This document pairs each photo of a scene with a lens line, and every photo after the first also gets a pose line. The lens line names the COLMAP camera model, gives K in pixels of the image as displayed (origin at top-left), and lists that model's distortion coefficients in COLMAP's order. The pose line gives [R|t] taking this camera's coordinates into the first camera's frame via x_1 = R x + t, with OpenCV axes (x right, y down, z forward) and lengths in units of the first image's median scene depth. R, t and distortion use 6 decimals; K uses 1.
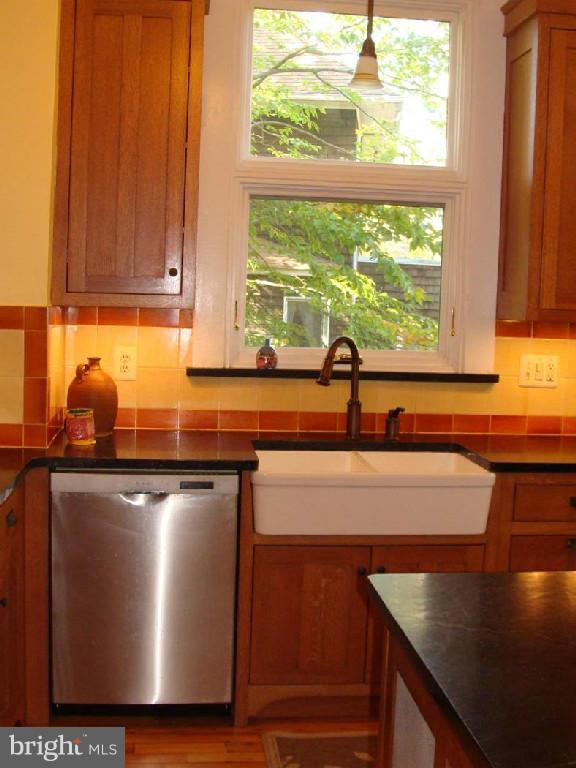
lens RADIAL K [[998.8, 0, 288.0], [0, 998.8, 384.0], [0, 0, 1]] dist [-0.166277, -0.023070]
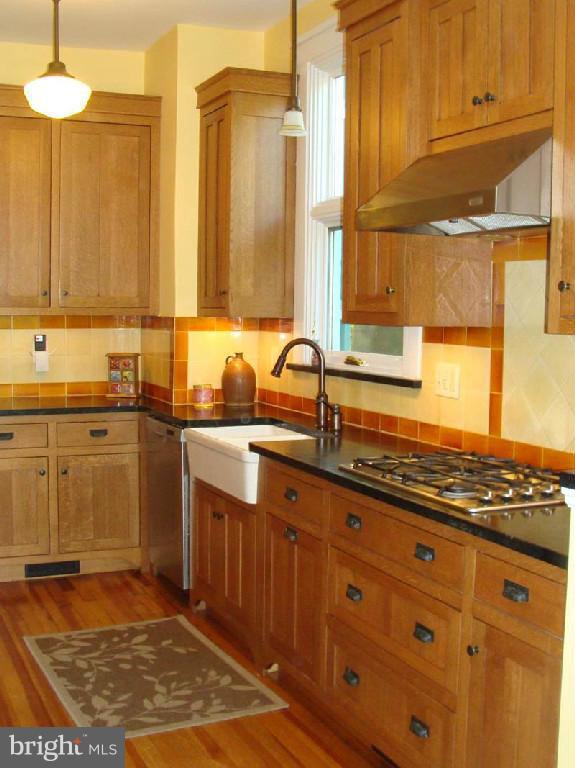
lens RADIAL K [[998.8, 0, 287.5], [0, 998.8, 384.0], [0, 0, 1]] dist [-0.166277, -0.023070]
pose [[0.288461, 0.042526, -0.956547, 1.162291], [-0.097253, 0.995148, 0.014914, -0.008097], [0.952540, 0.088725, 0.291197, 0.600398]]
